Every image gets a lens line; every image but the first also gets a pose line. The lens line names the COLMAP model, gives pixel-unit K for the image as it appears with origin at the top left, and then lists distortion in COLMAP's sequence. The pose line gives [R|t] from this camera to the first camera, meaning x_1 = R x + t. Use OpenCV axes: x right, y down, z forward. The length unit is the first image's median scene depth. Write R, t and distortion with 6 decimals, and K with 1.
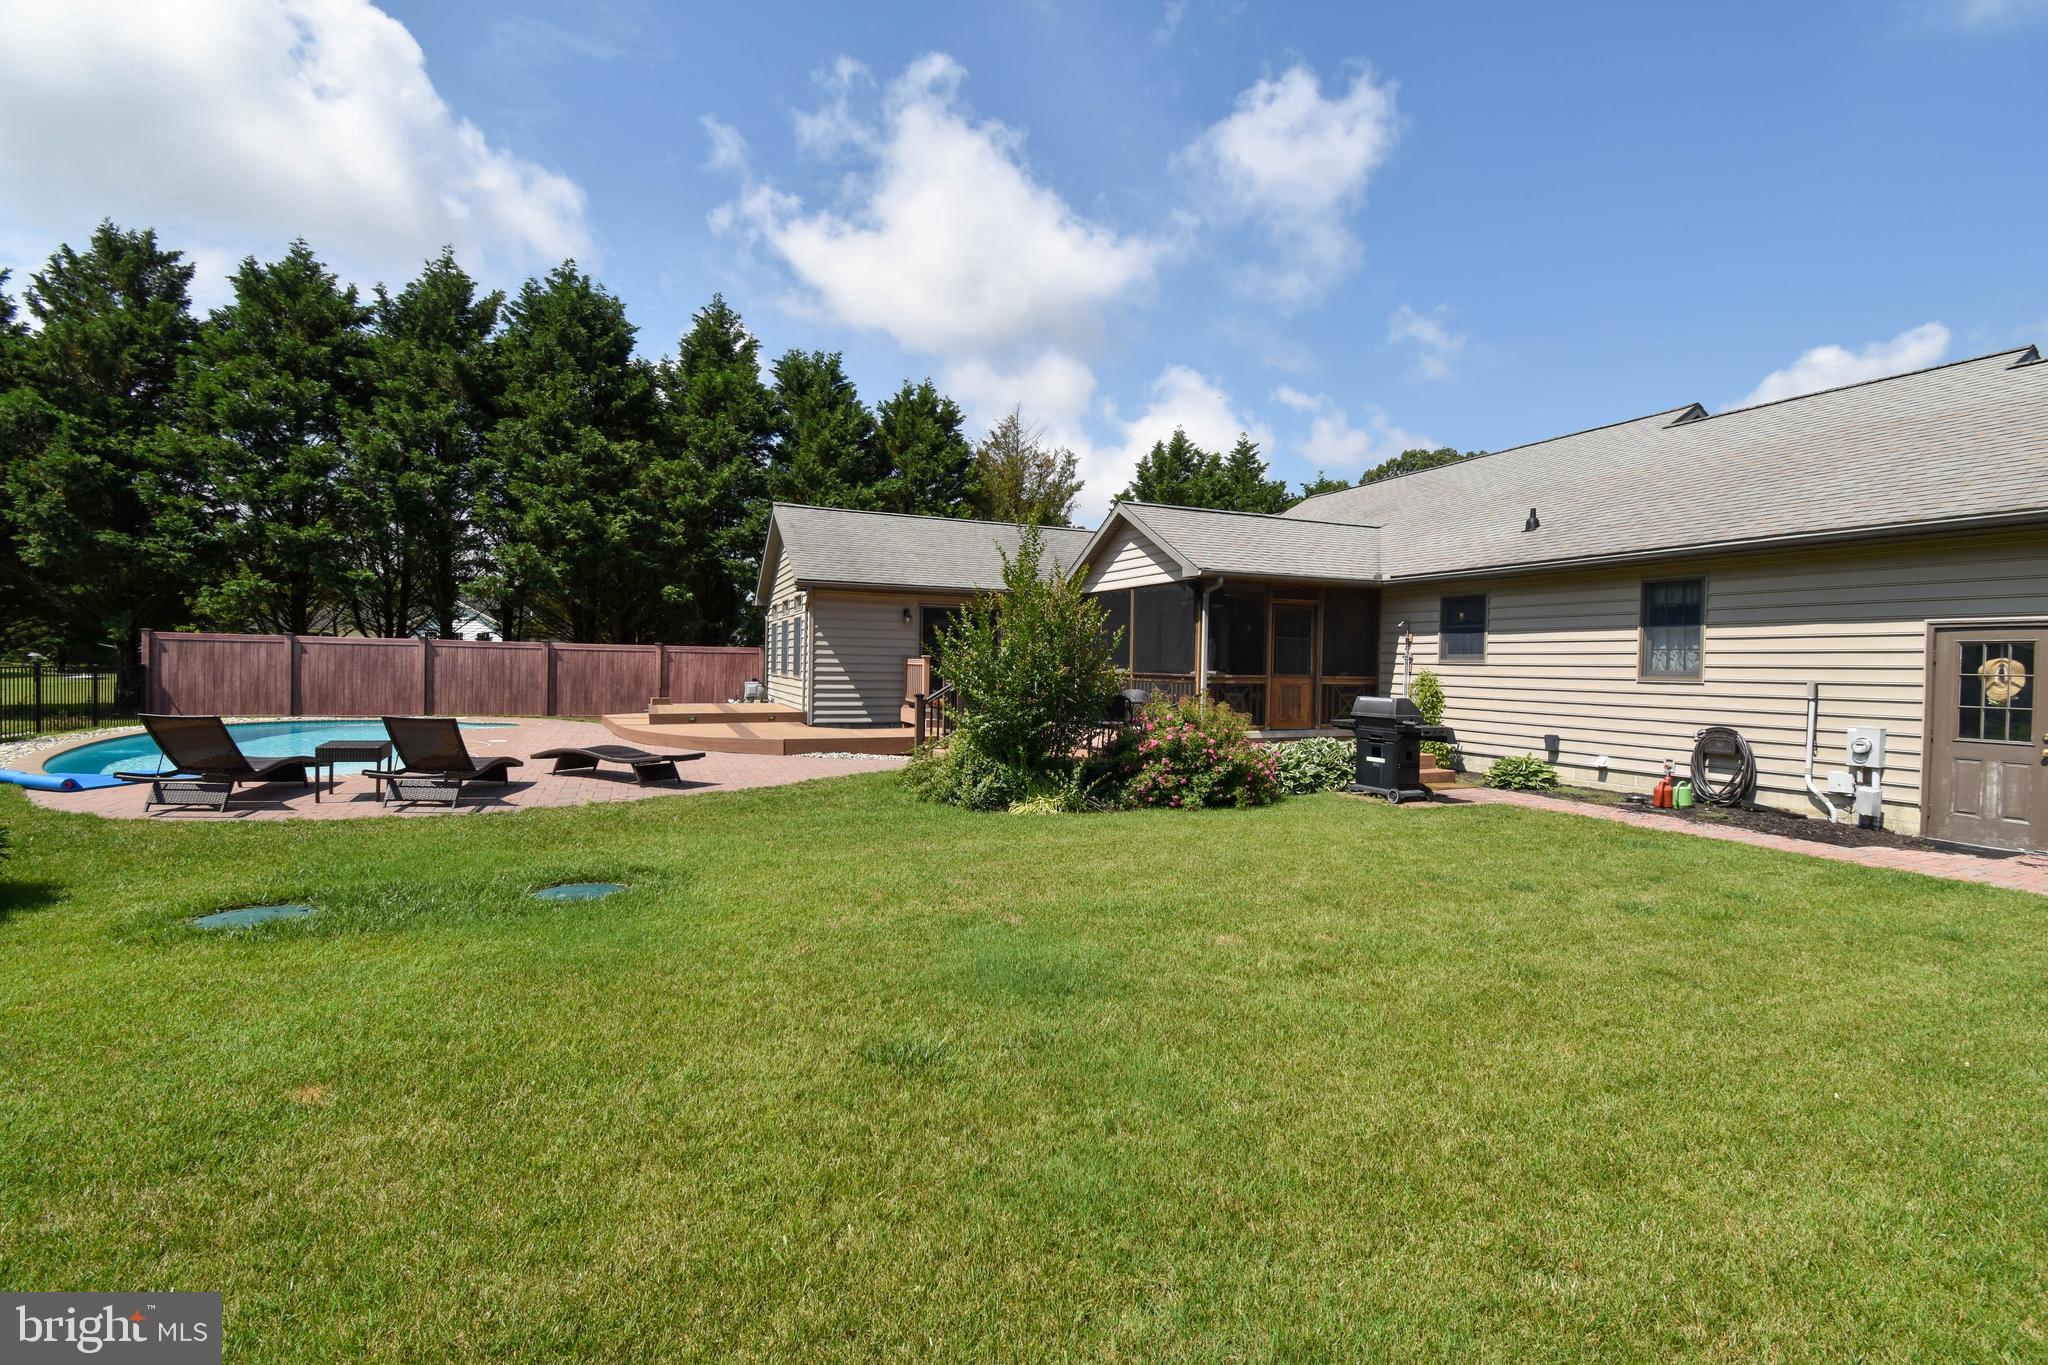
lens RADIAL K [[910.0, 0, 1031.6], [0, 910.0, 680.2], [0, 0, 1]] dist [0.023634, -0.029590]
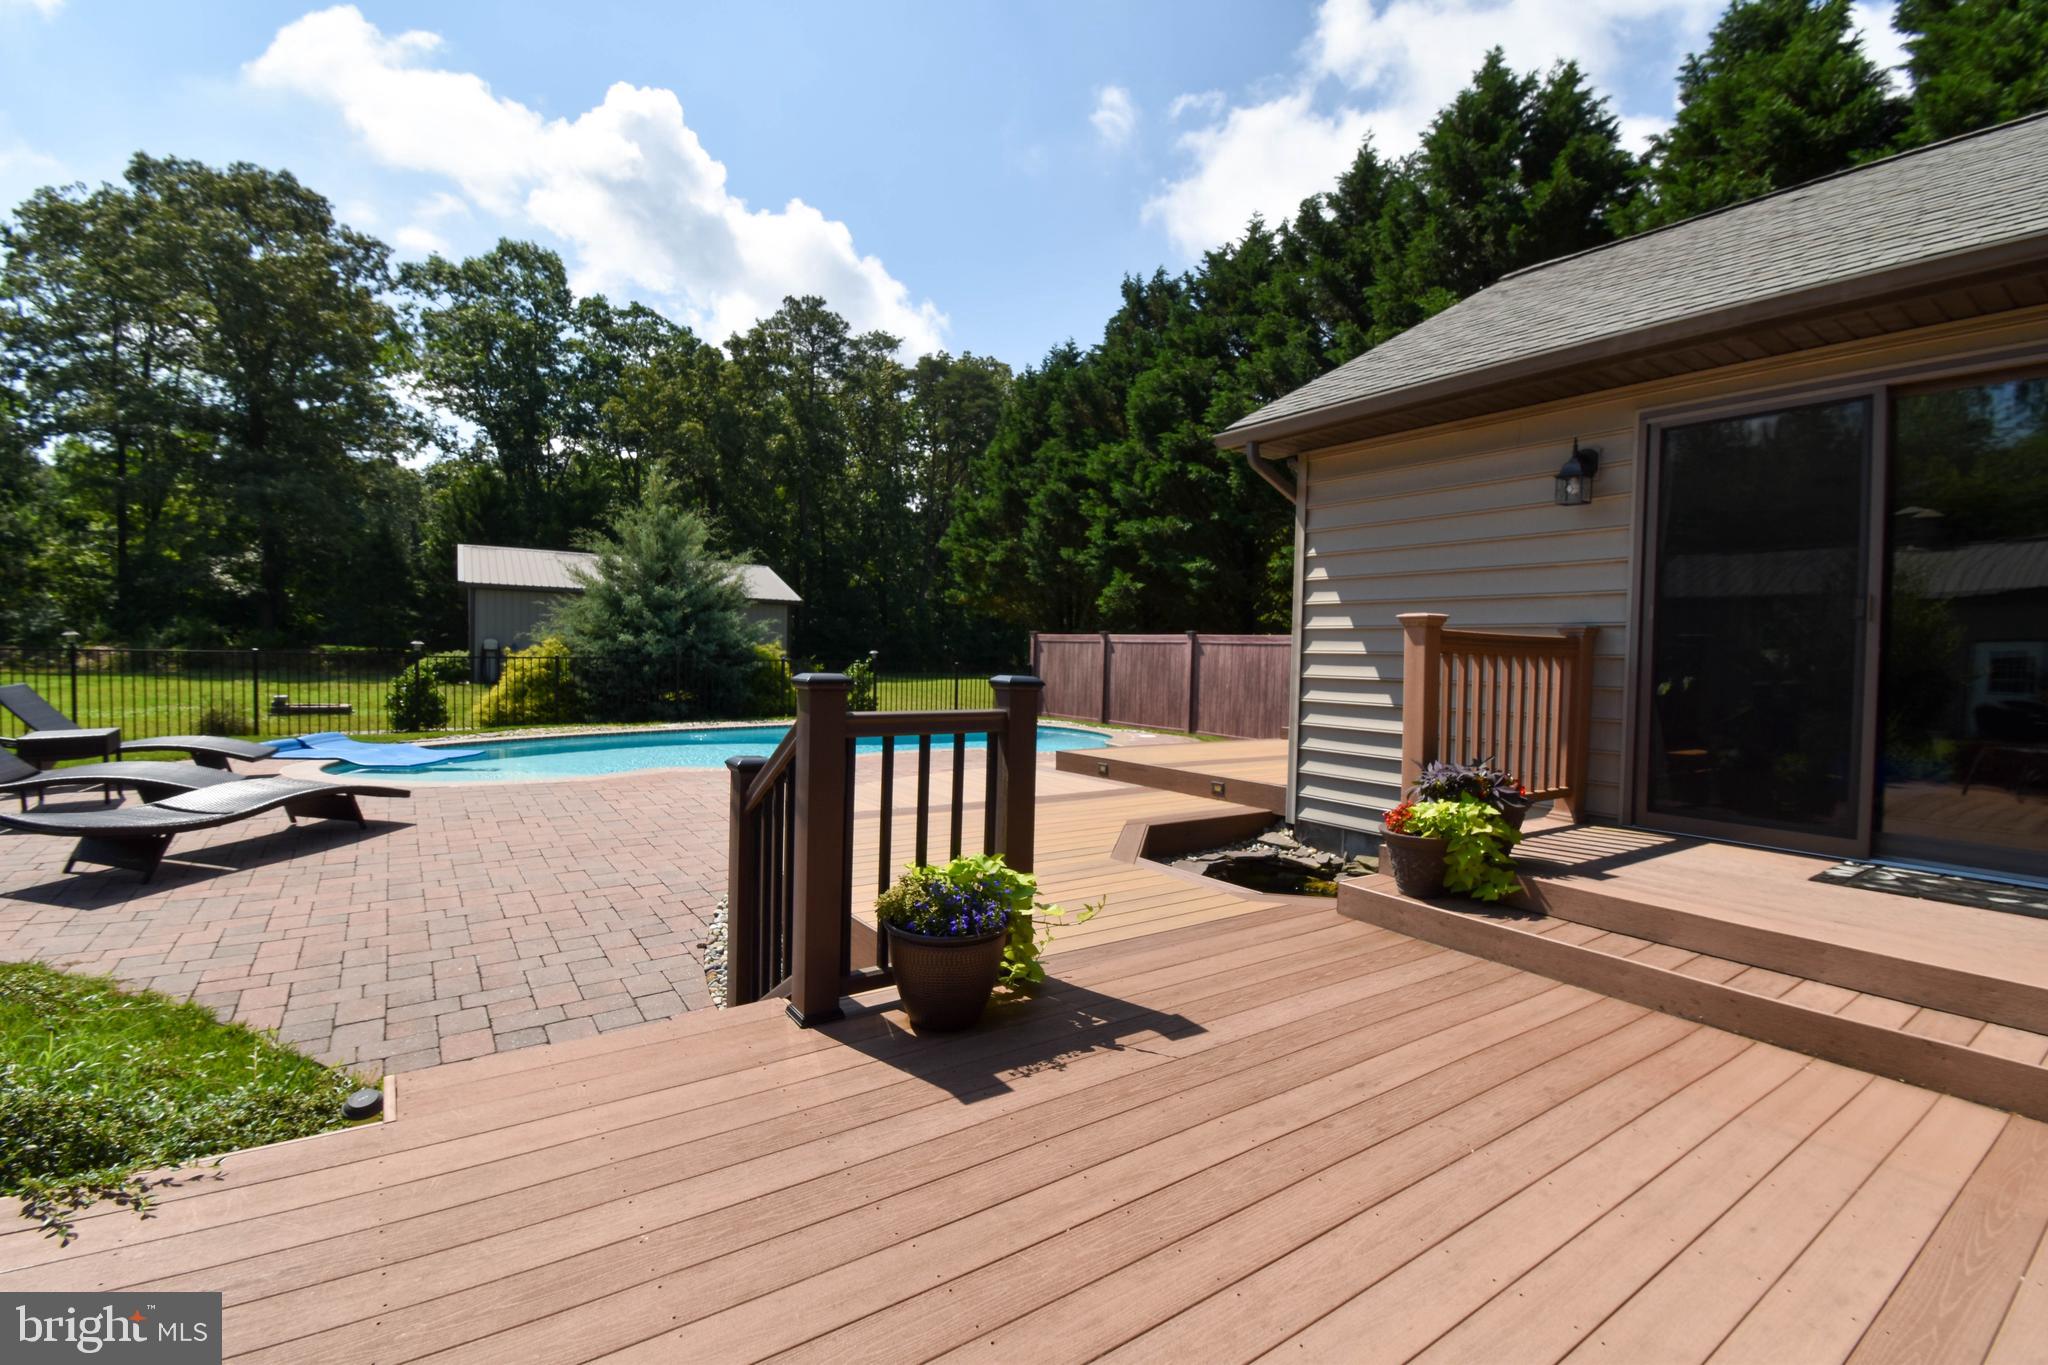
lens RADIAL K [[910.0, 0, 1031.6], [0, 910.0, 680.2], [0, 0, 1]] dist [0.023634, -0.029590]
pose [[0.203733, 0.015427, -0.978905, 0.078819], [-0.038370, 0.999233, 0.007761, -0.006119], [0.978274, 0.035979, 0.204169, 0.681534]]
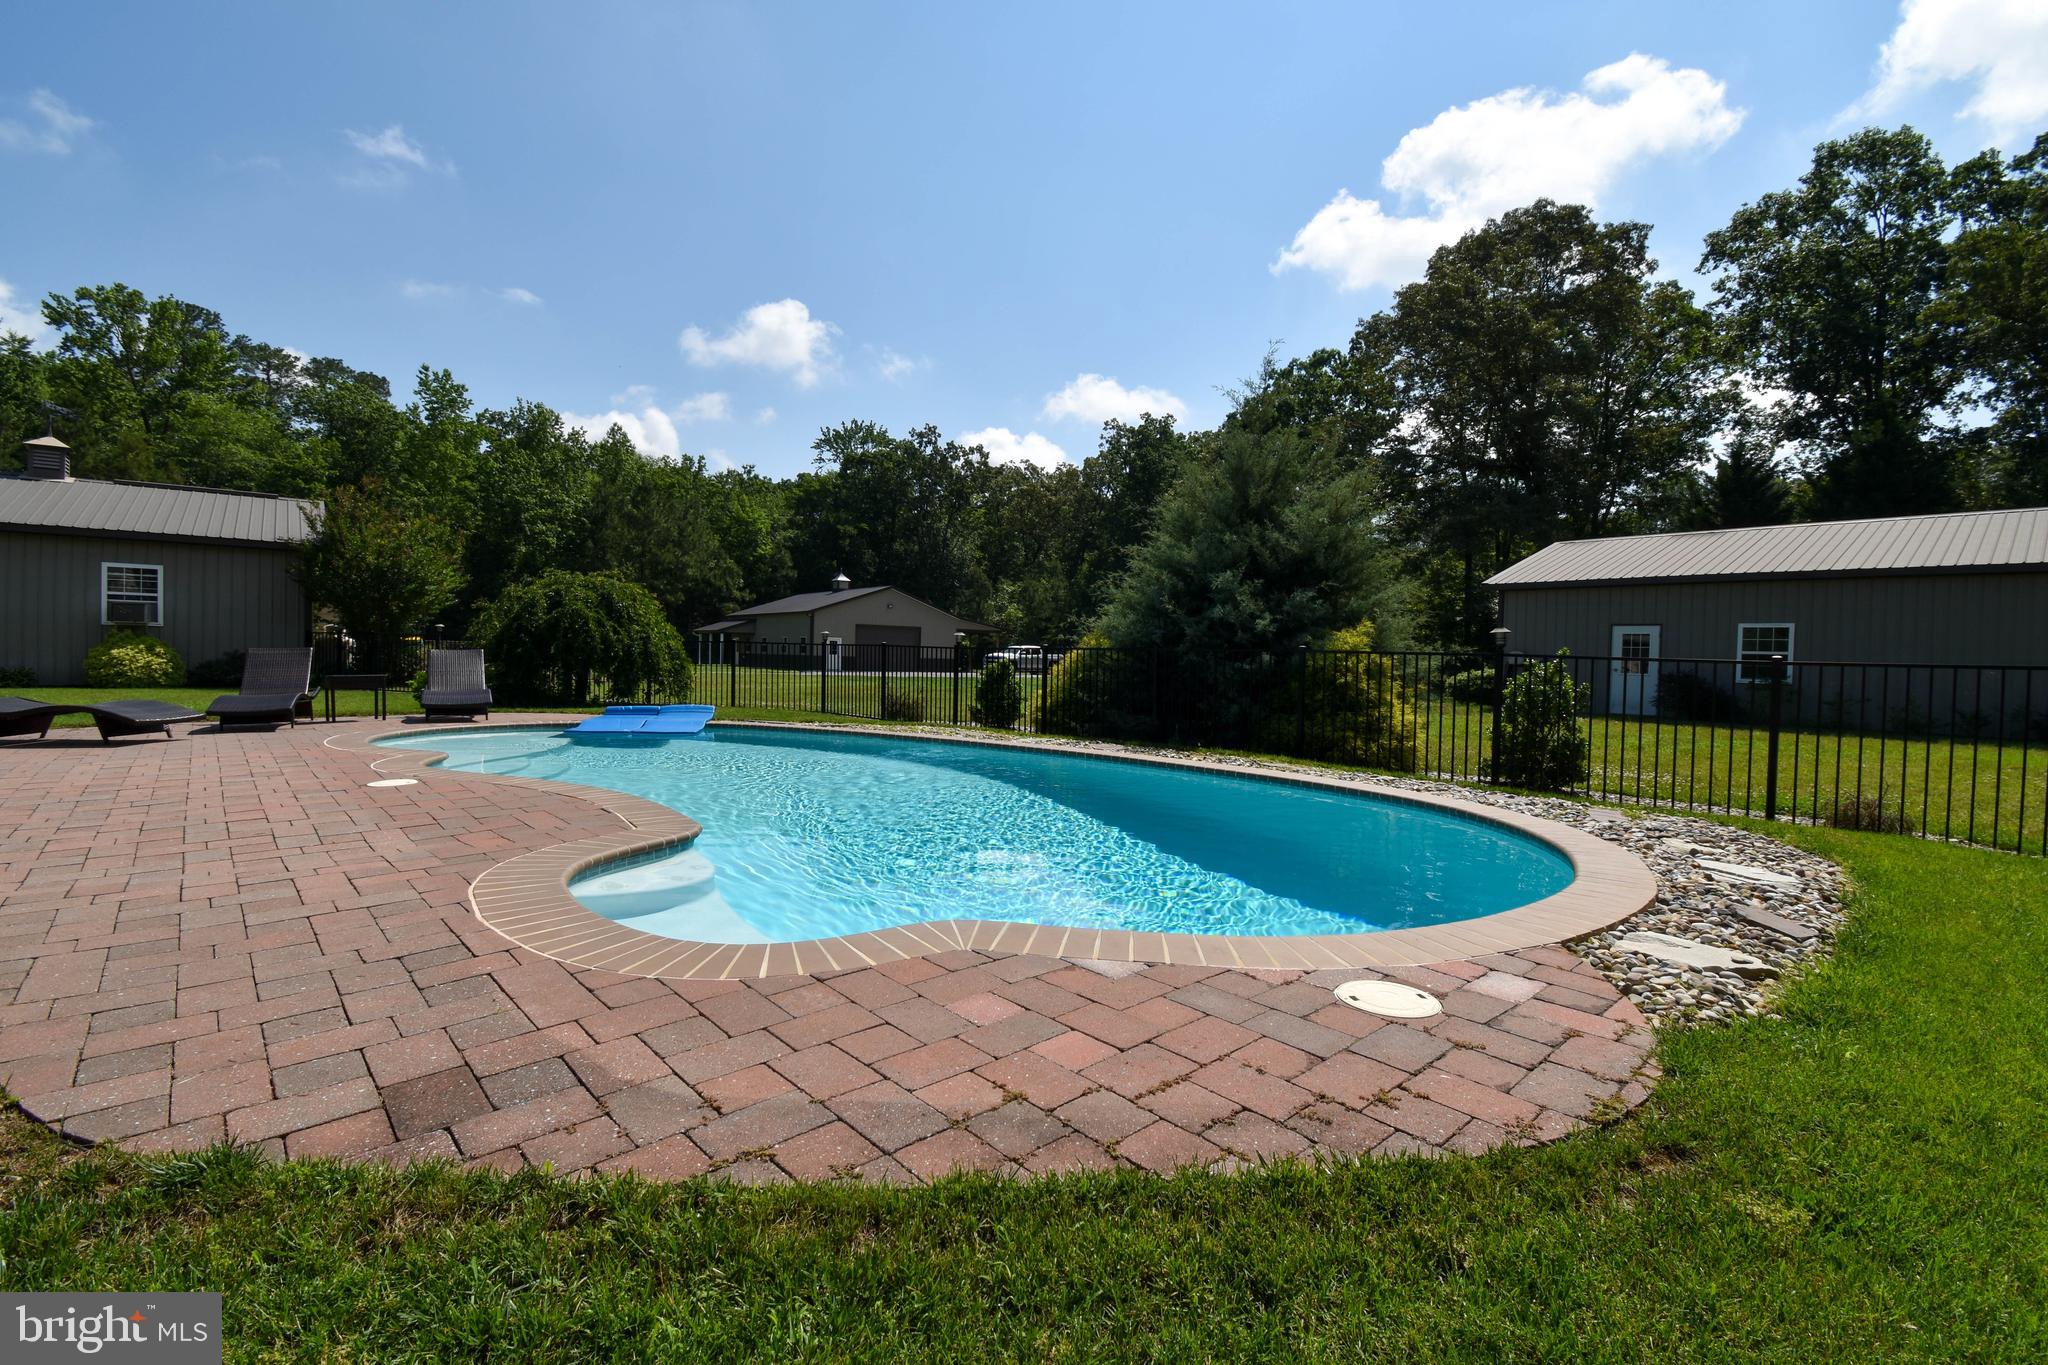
lens RADIAL K [[910.0, 0, 1031.6], [0, 910.0, 680.2], [0, 0, 1]] dist [0.023634, -0.029590]
pose [[-0.942681, -0.034256, -0.331932, -0.489658], [-0.048742, 0.998184, 0.035411, -0.003777], [0.330116, 0.049560, -0.942638, 0.999835]]
